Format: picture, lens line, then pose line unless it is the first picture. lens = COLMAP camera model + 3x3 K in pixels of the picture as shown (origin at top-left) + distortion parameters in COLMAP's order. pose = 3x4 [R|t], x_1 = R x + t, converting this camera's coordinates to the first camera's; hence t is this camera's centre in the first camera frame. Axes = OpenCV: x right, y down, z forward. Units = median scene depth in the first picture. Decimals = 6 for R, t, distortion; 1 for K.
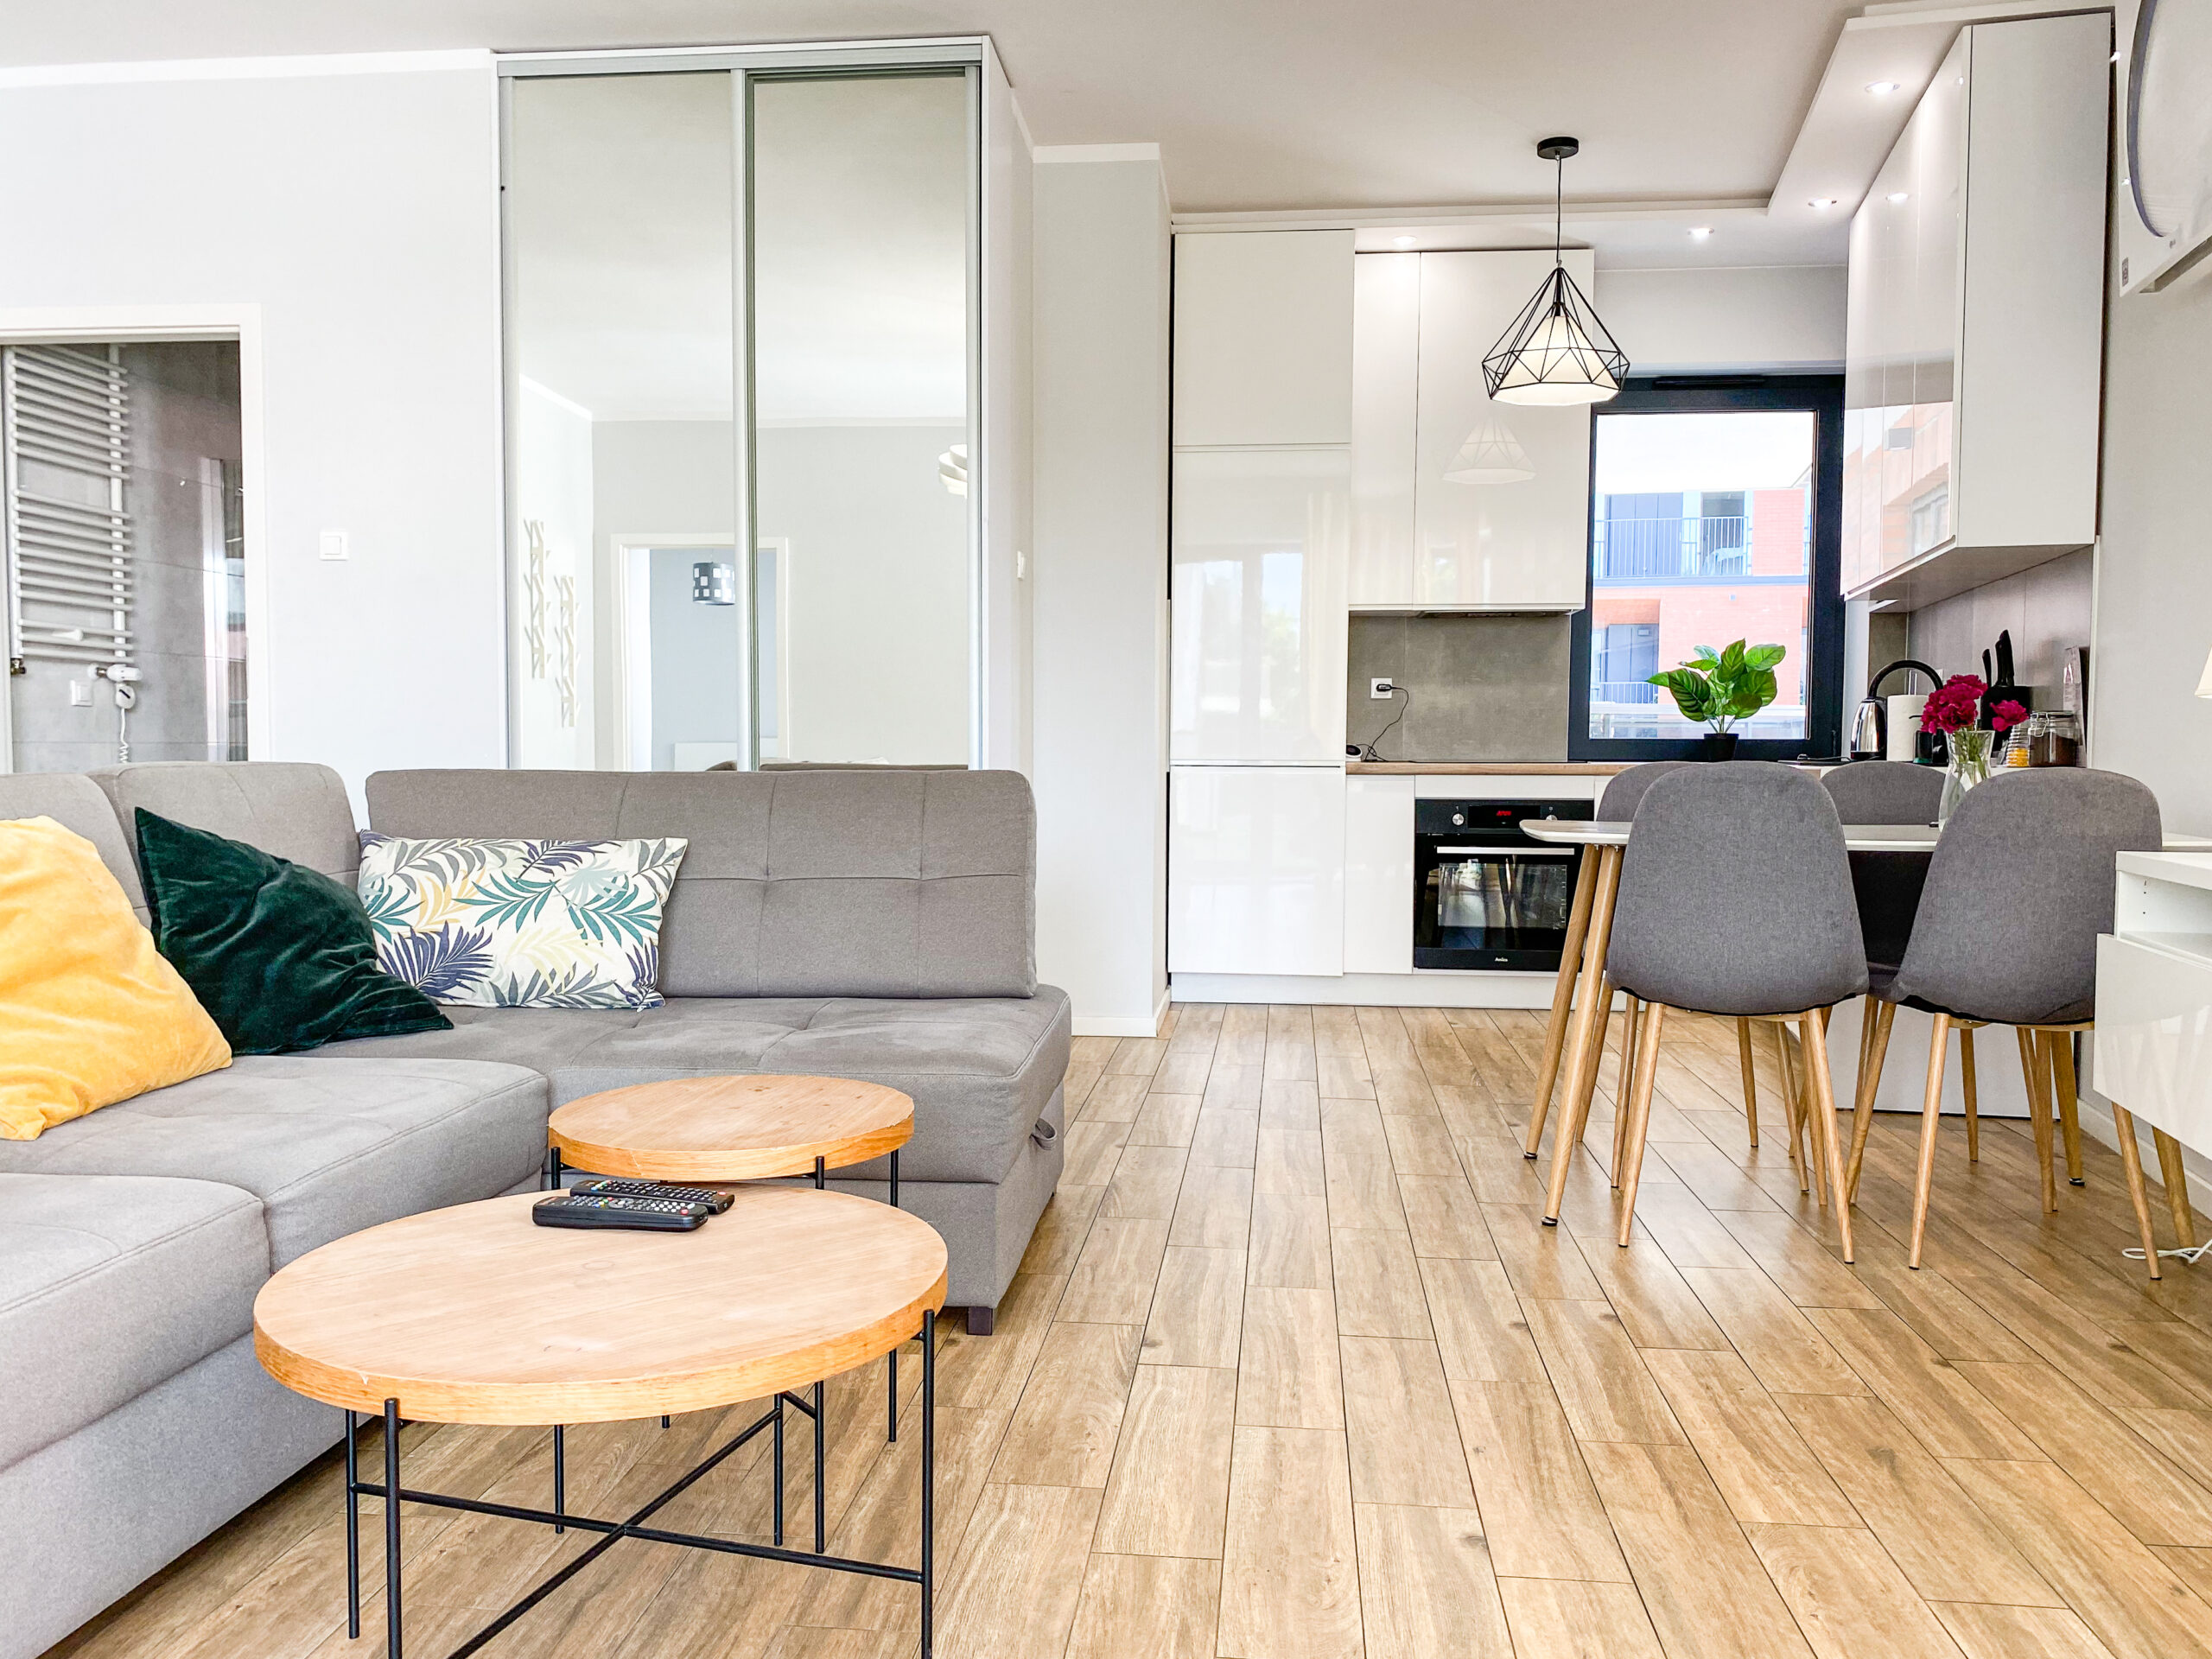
lens RADIAL K [[1706.4, 0, 1120.1], [0, 1706.4, 829.2], [0, 0, 1]] dist [0.060876, -0.060418]
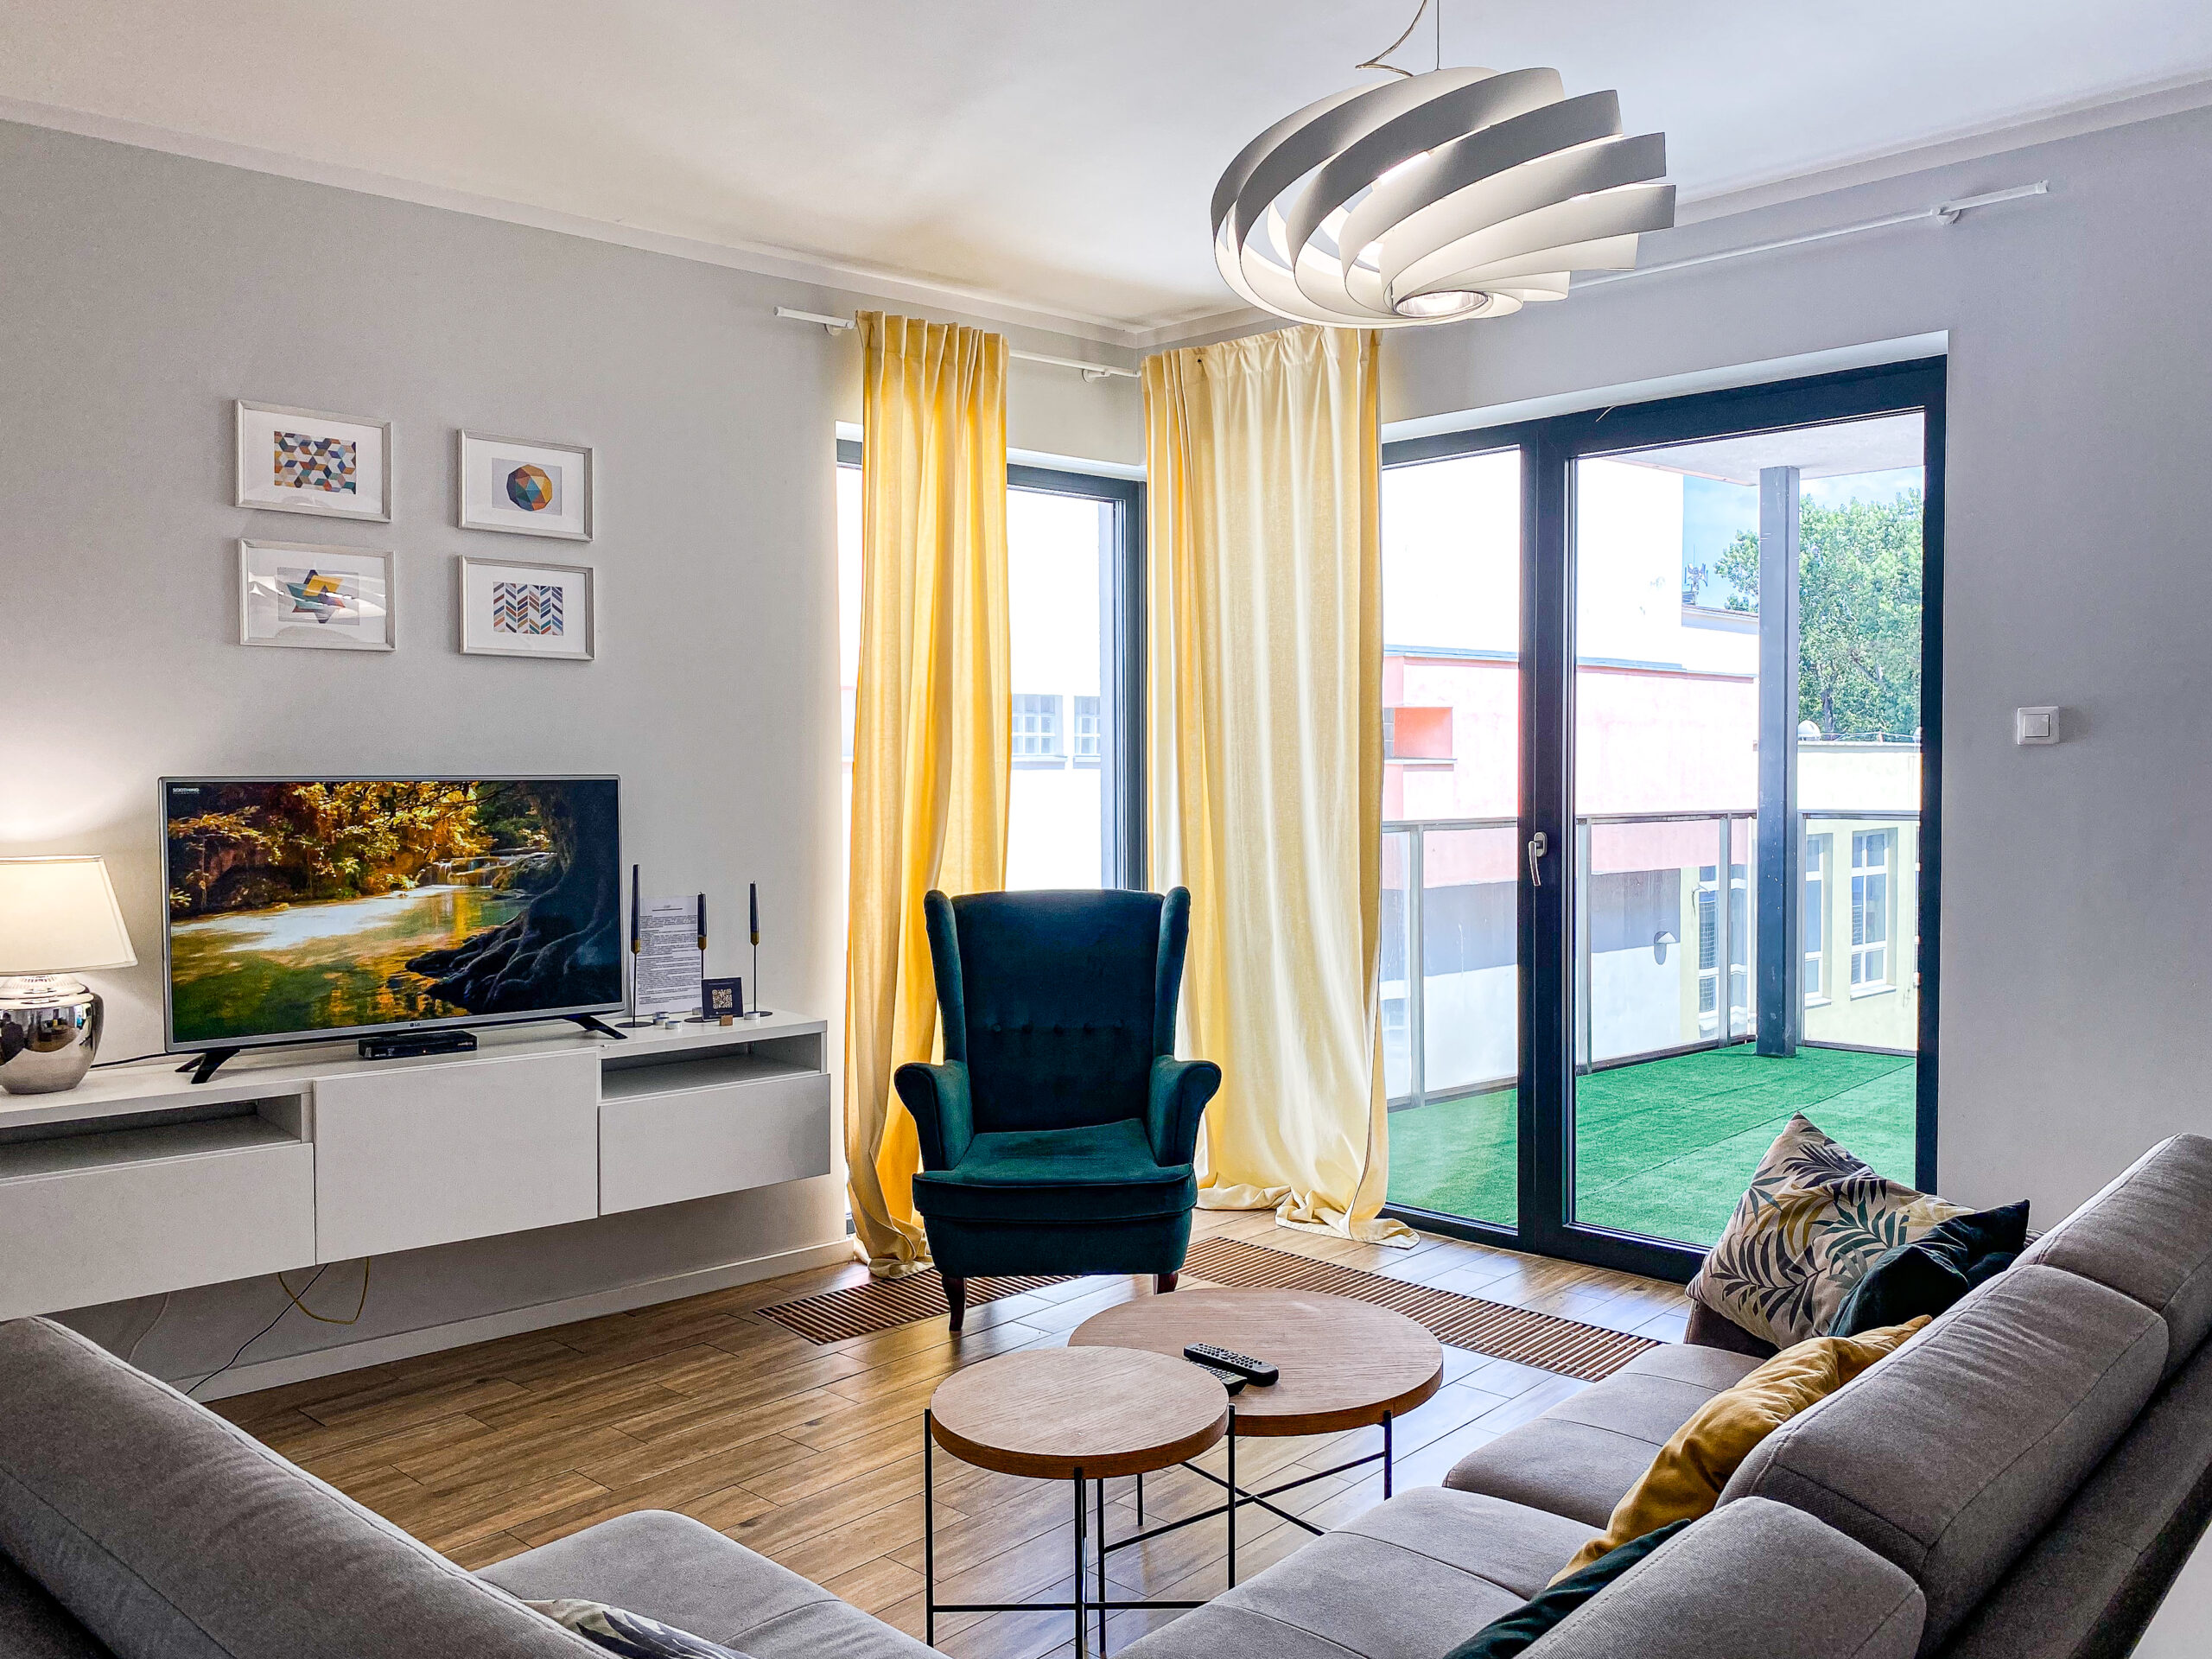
lens RADIAL K [[1732.6, 0, 1148.3], [0, 1732.6, 819.1], [0, 0, 1]] dist [0.038787, -0.052971]
pose [[-0.807682, -0.024296, 0.589117, -0.652092], [0.023987, 0.996970, 0.074003, -0.221651], [-0.589130, 0.073902, -0.804652, 1.284030]]
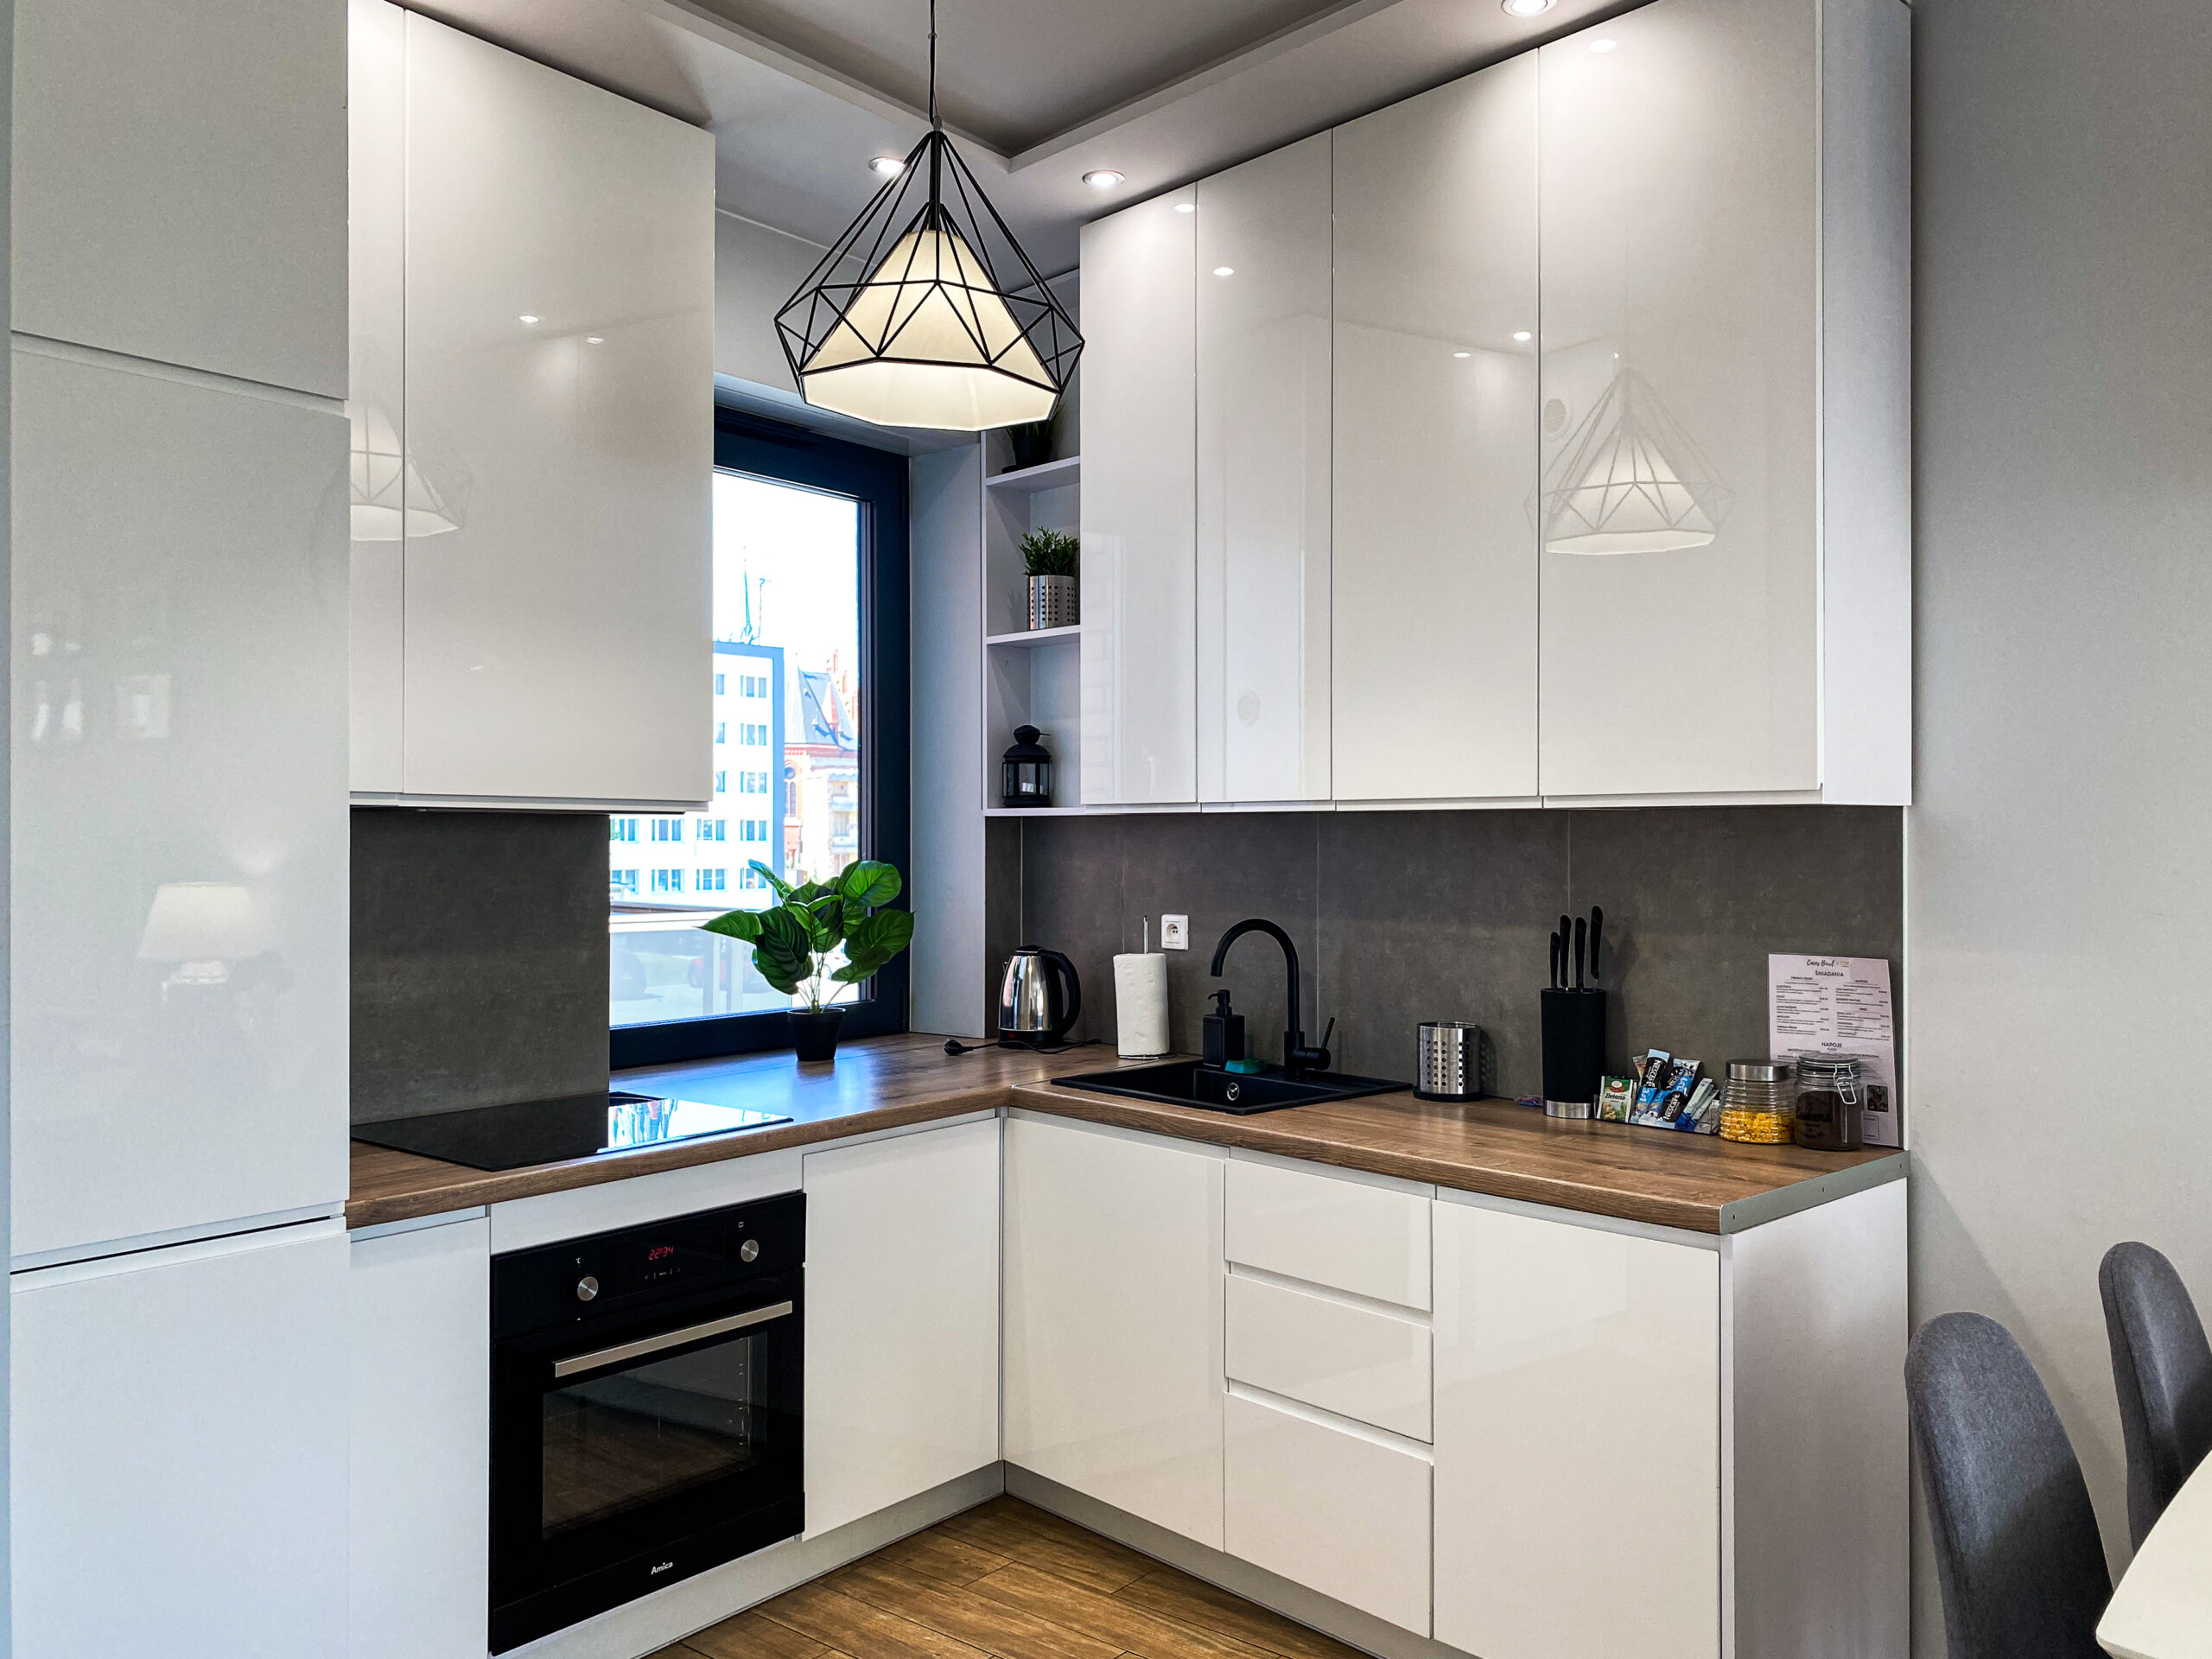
lens RADIAL K [[1706.4, 0, 1120.1], [0, 1706.4, 829.2], [0, 0, 1]] dist [0.060876, -0.060418]
pose [[0.549316, -0.000777, 0.835614, -0.188630], [0.042217, 0.998748, -0.026824, -0.201328], [-0.834547, 0.050012, 0.548662, 1.187270]]
